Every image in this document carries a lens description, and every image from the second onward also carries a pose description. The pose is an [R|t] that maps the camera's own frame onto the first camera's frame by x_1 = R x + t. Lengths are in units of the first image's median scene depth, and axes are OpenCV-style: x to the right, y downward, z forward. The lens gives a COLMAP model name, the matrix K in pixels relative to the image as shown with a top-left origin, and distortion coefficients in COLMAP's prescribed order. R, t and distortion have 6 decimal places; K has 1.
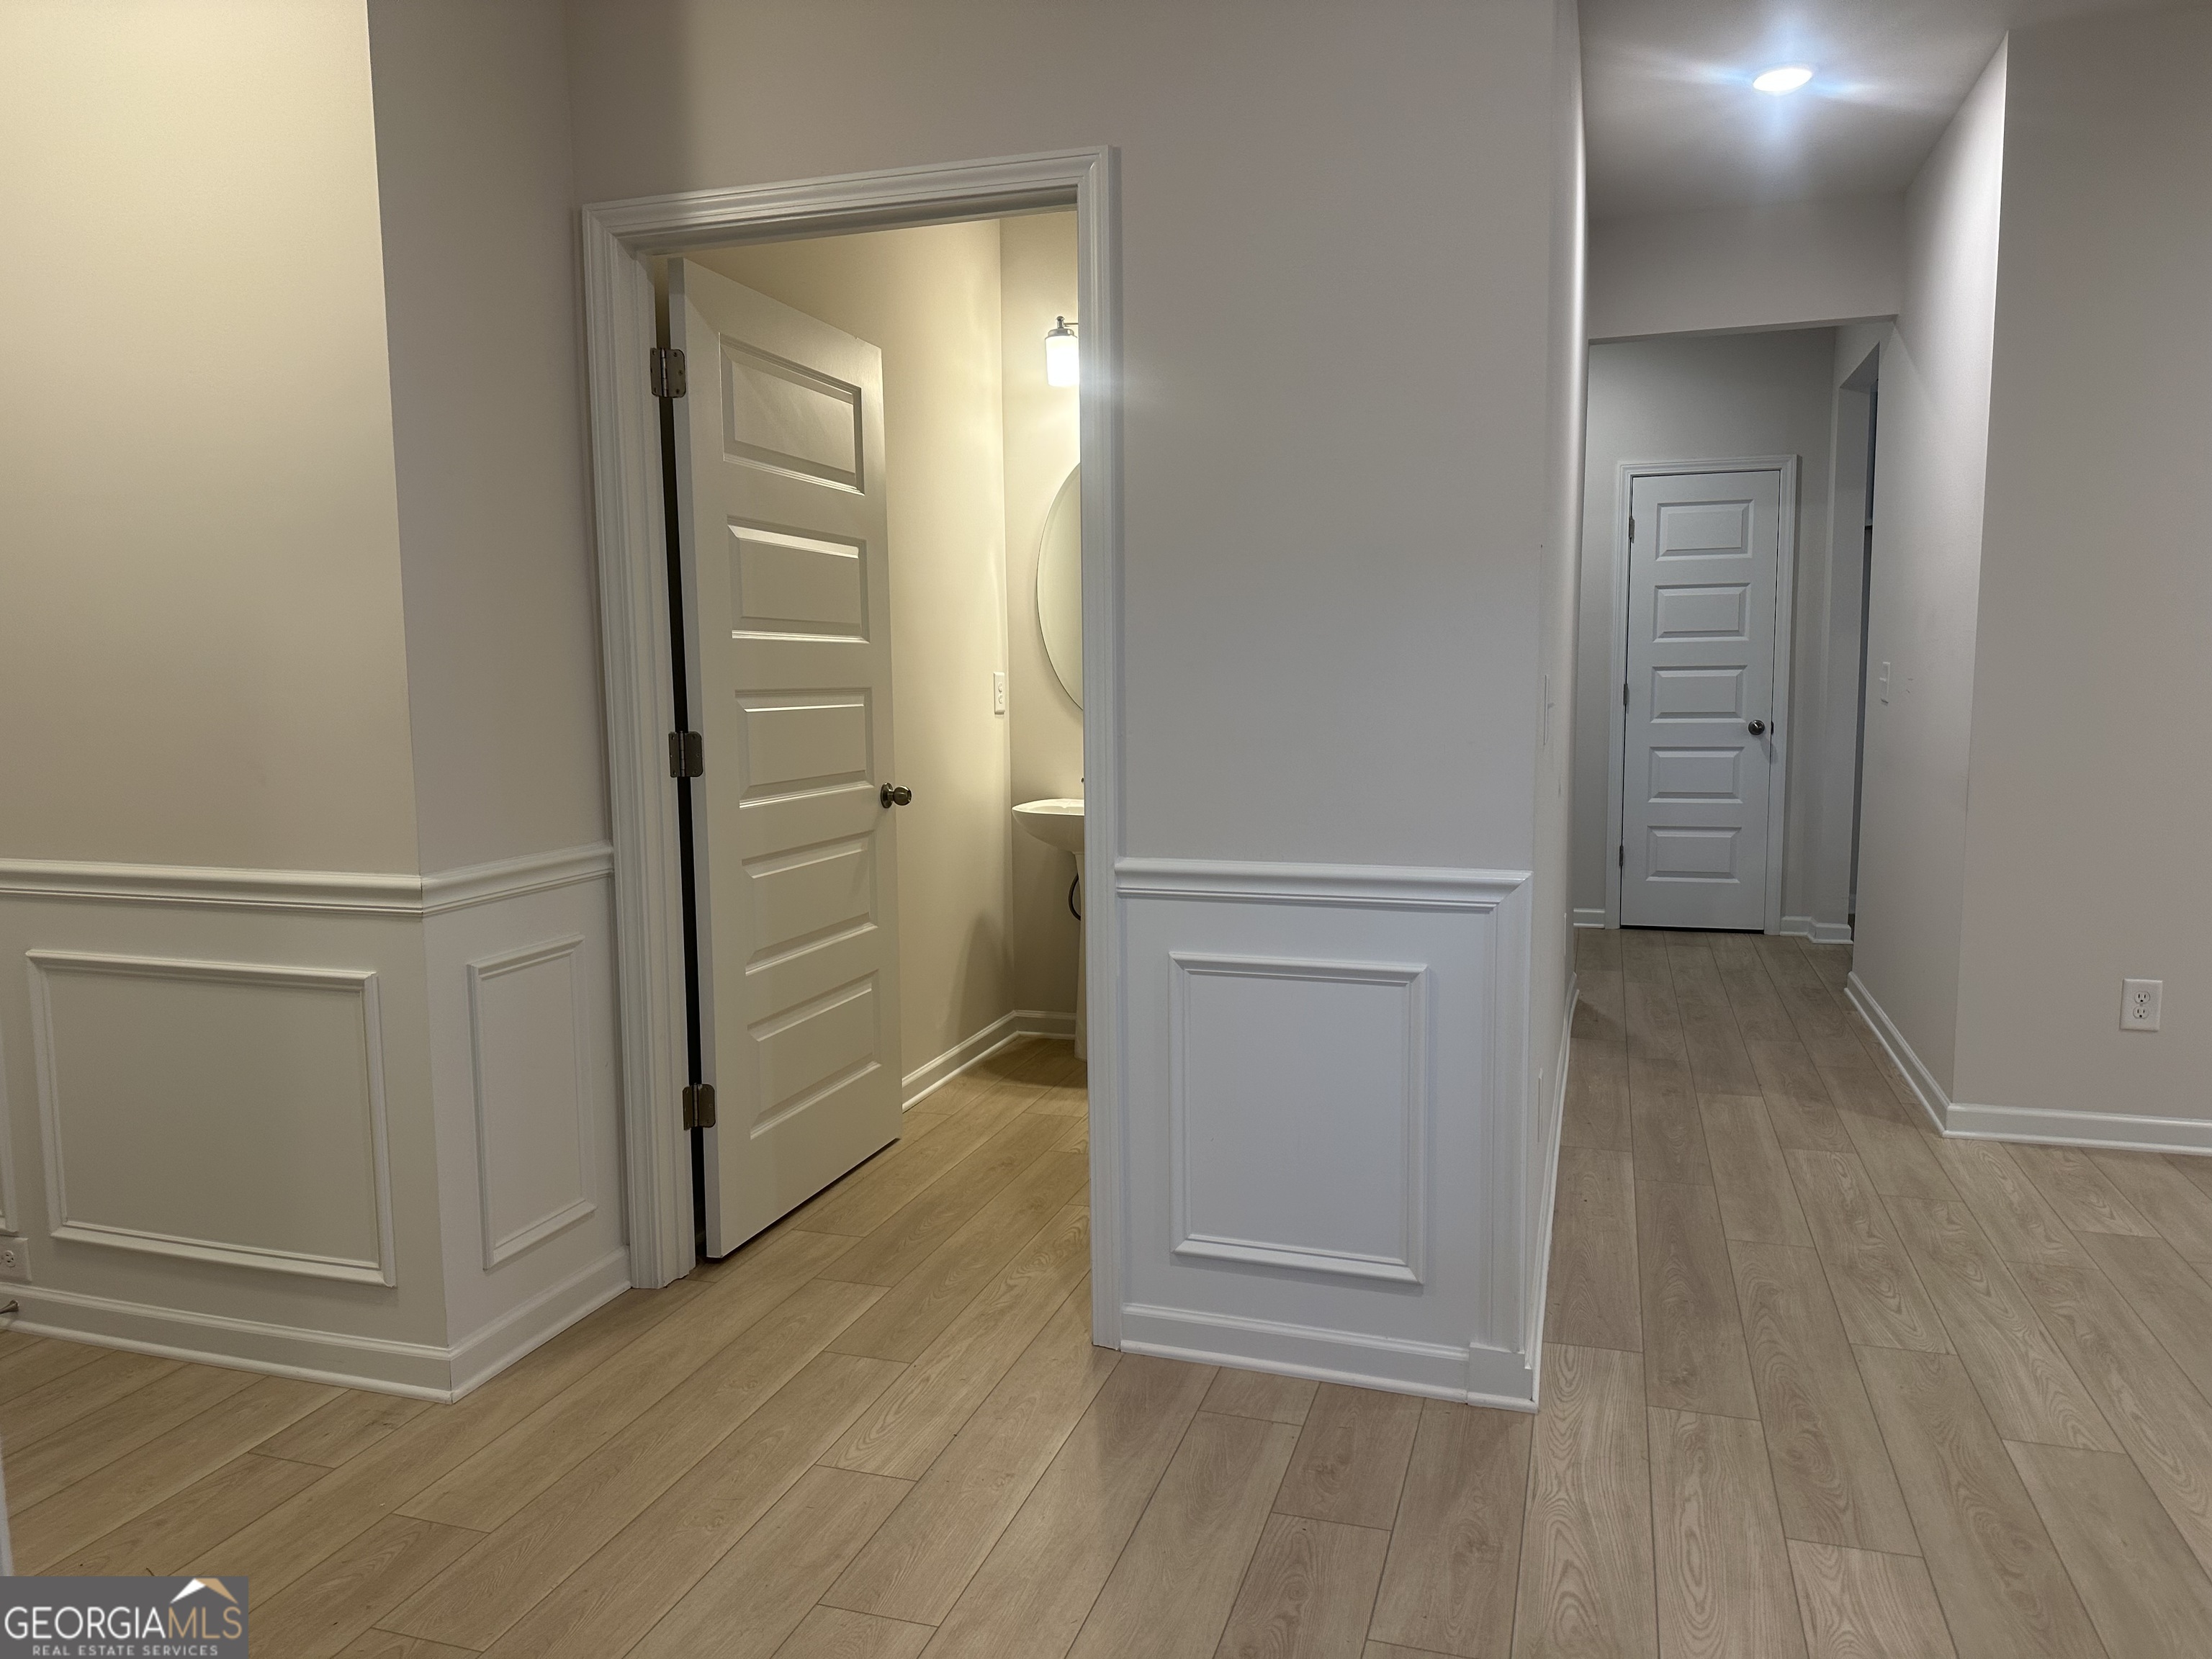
lens RADIAL K [[1562.9, 0, 1086.2], [0, 1562.9, 833.6], [0, 0, 1]] dist [-0.007603, -0.013554]
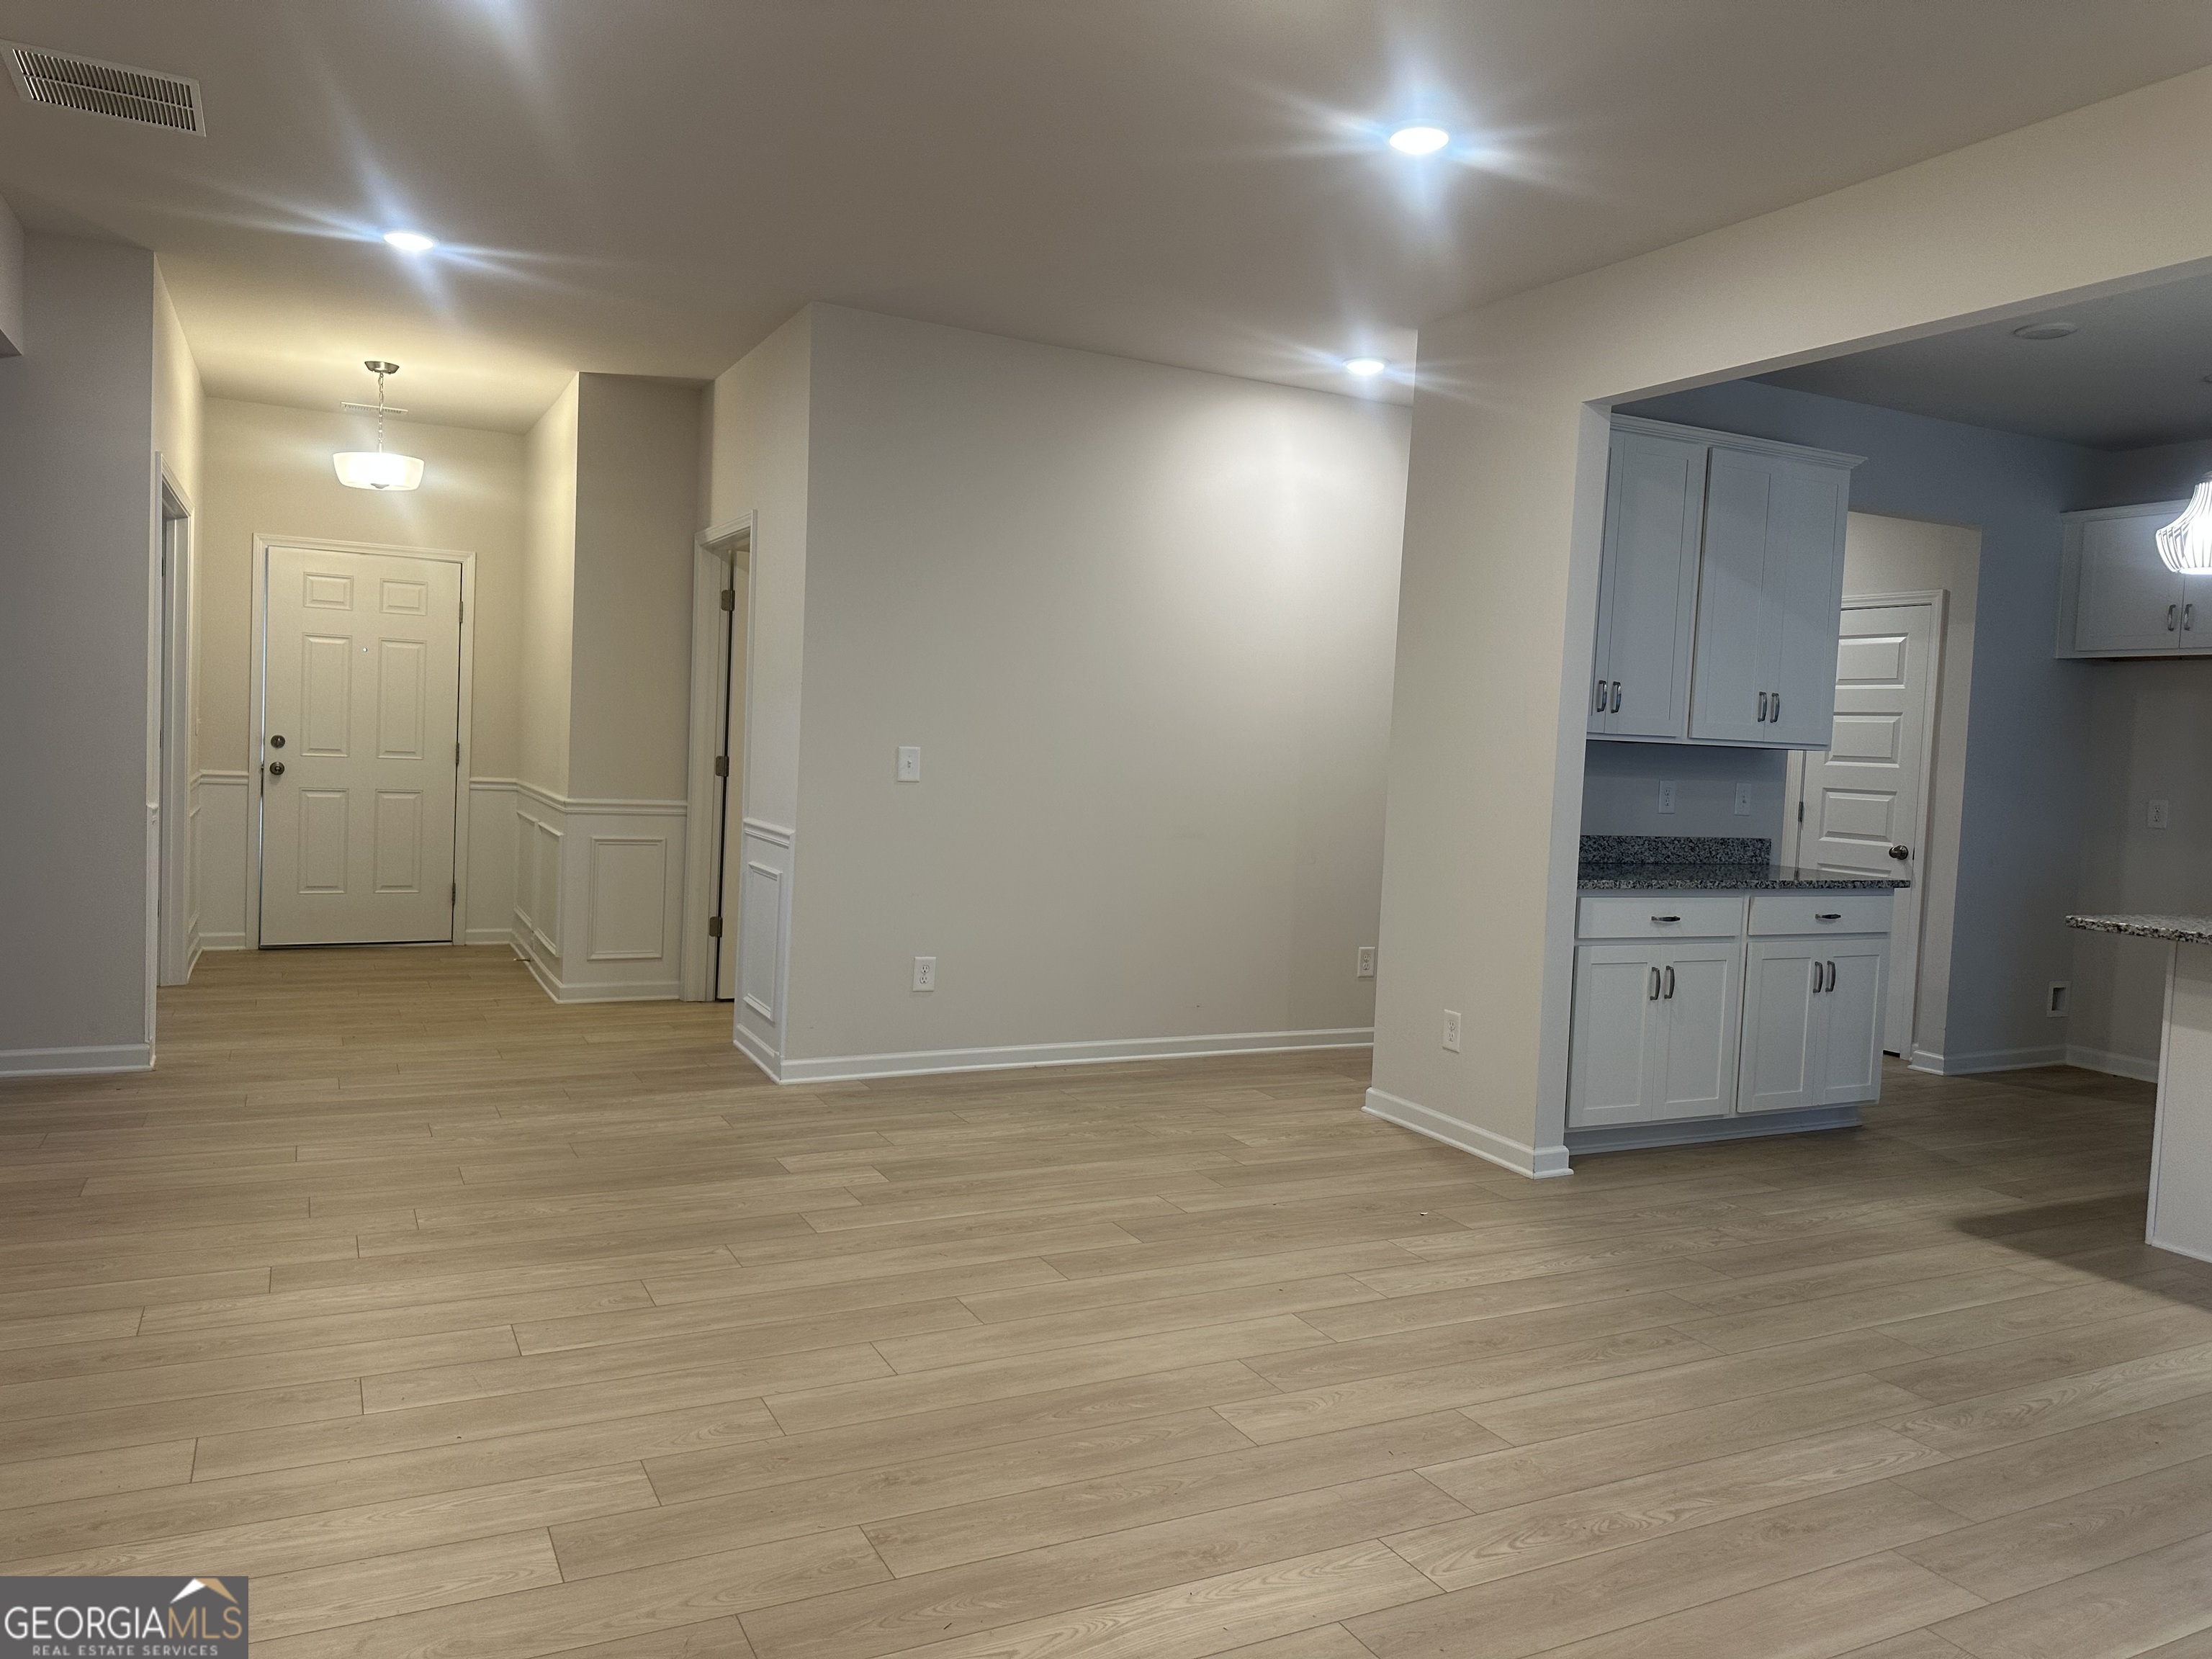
lens RADIAL K [[1562.9, 0, 1109.4], [0, 1562.9, 823.9], [0, 0, 1]] dist [-0.007603, -0.013554]
pose [[0.715302, 0.084053, -0.693742, 0.766972], [-0.131011, 0.991268, -0.014982, -0.003076], [0.686424, 0.101604, 0.720068, -0.097245]]
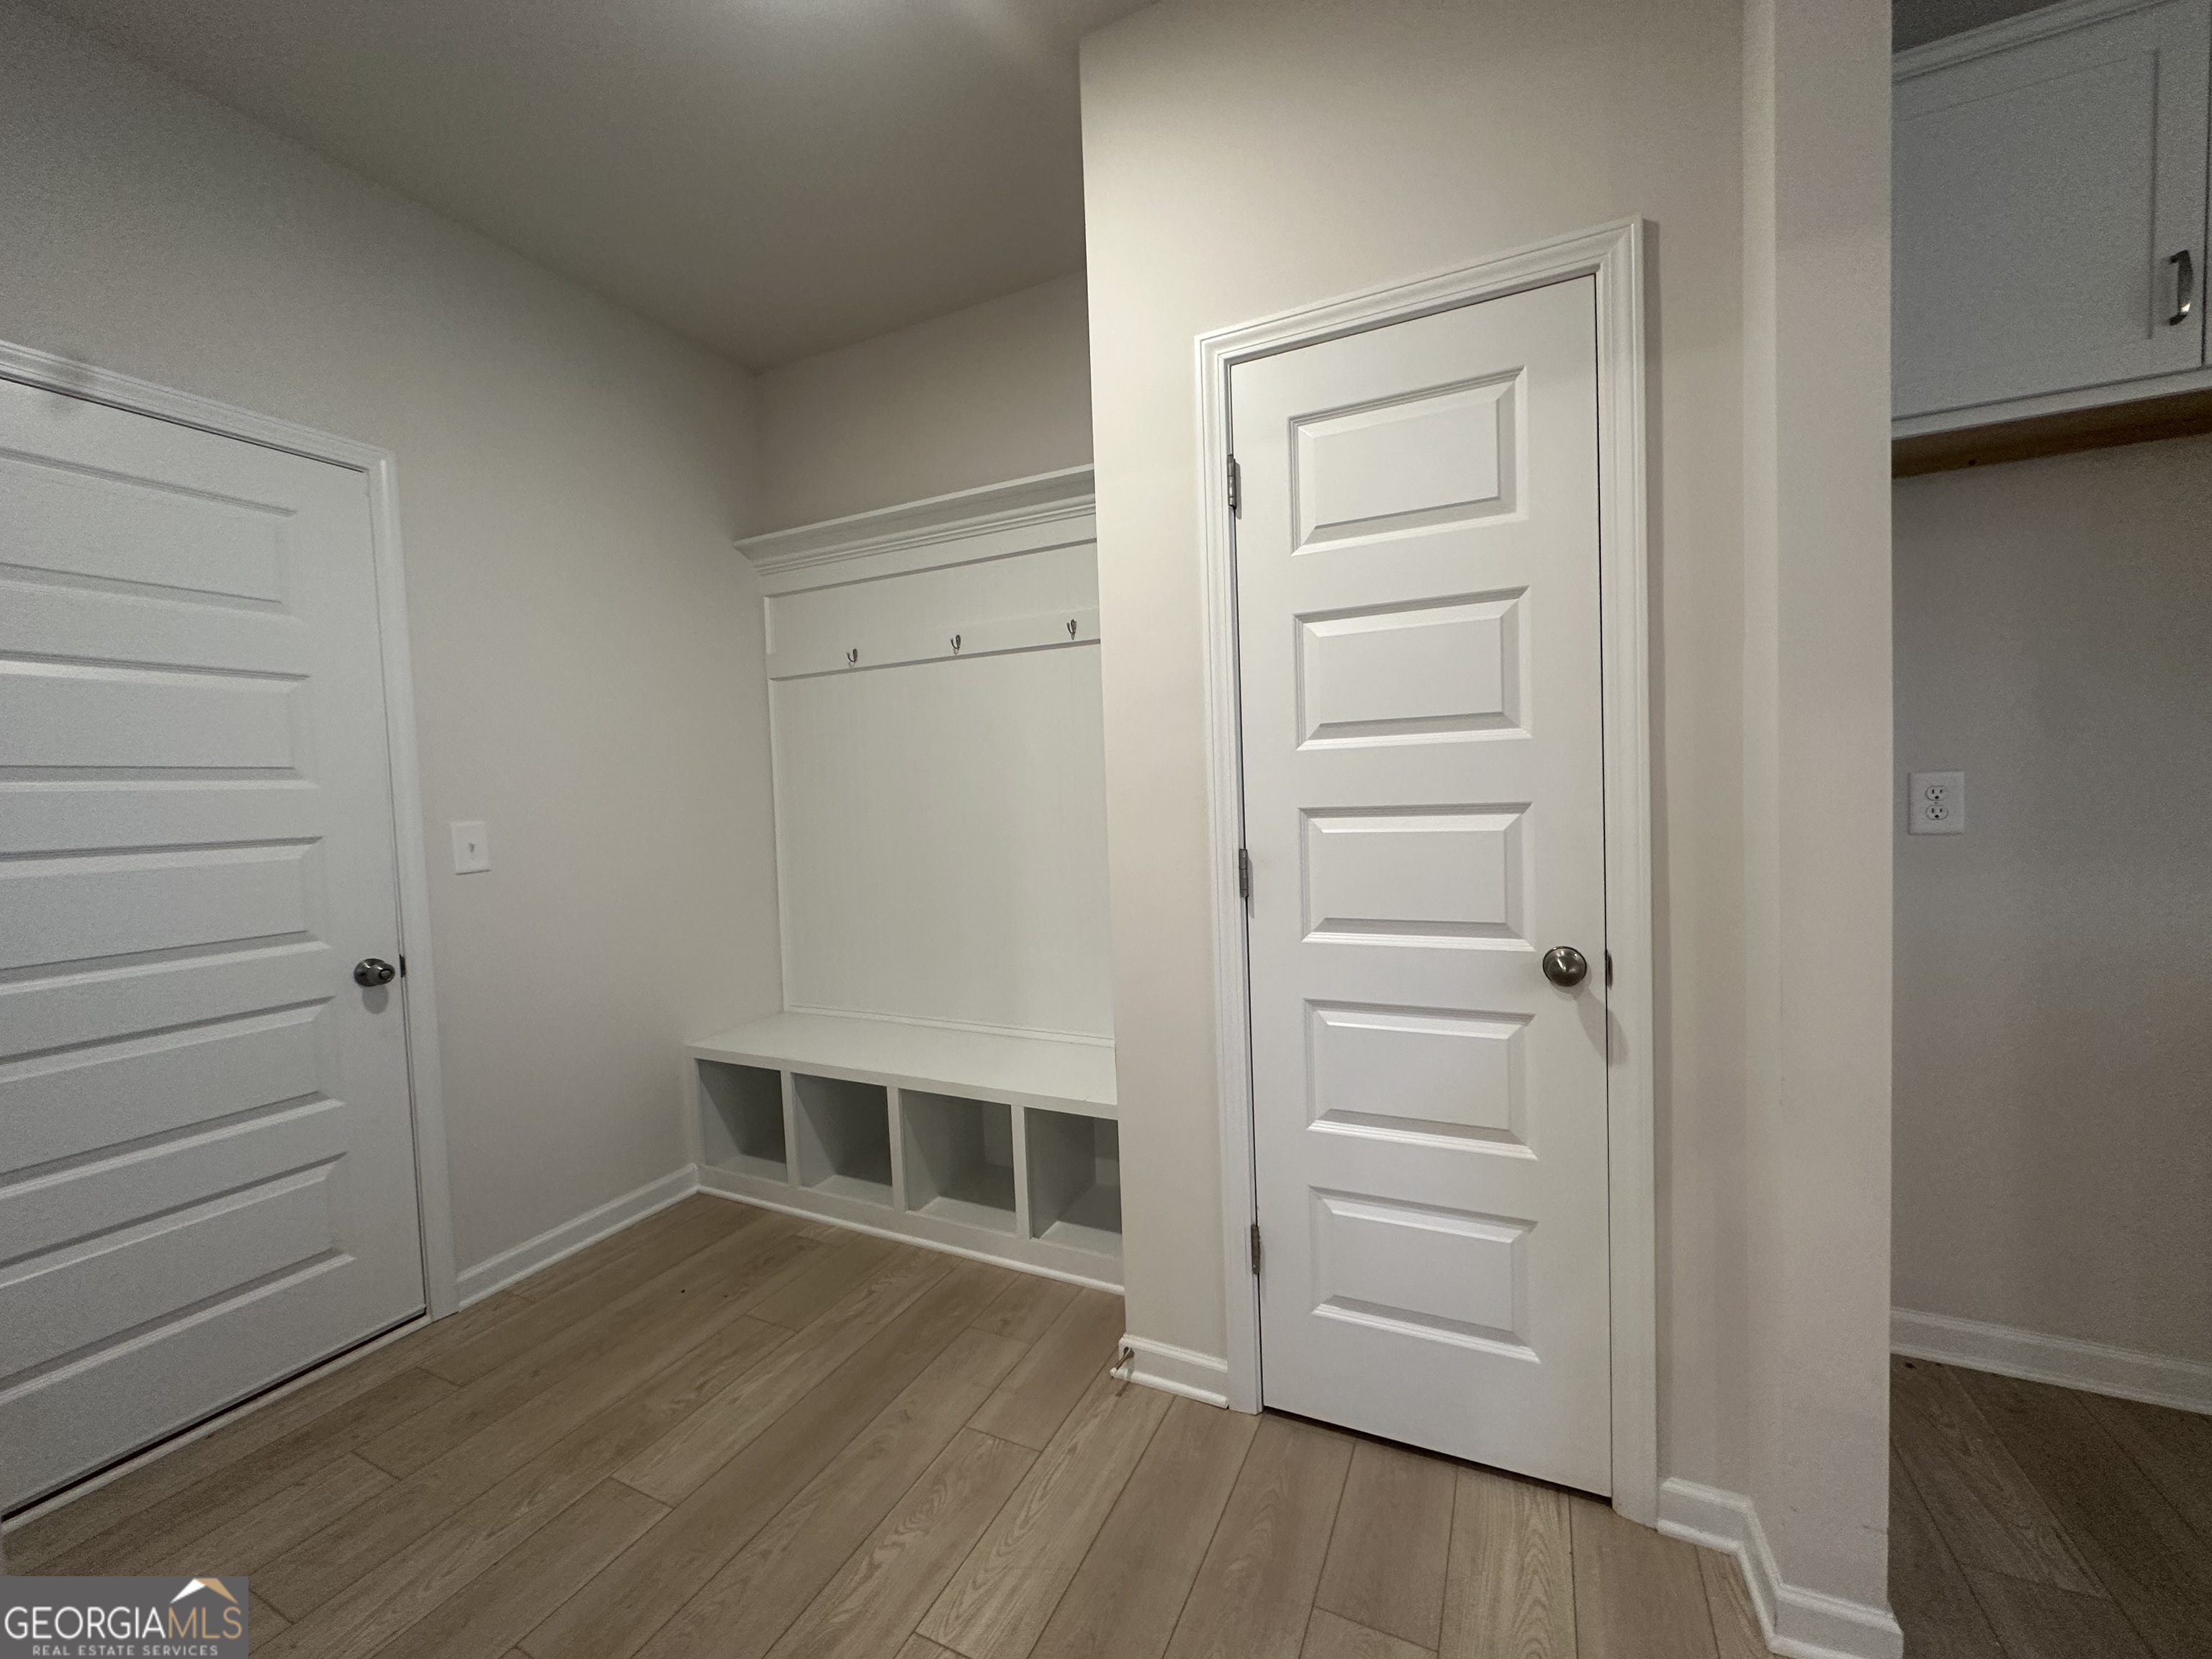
lens RADIAL K [[887.1, 0, 1119.3], [0, 887.1, 826.2], [0, 0, 1]] dist [-0.001970, -0.000438]
pose [[0.992848, -0.017289, -0.118126, 0.348660], [0.008940, 0.997447, -0.070851, -0.087320], [0.119049, 0.069289, 0.990468, 0.772208]]
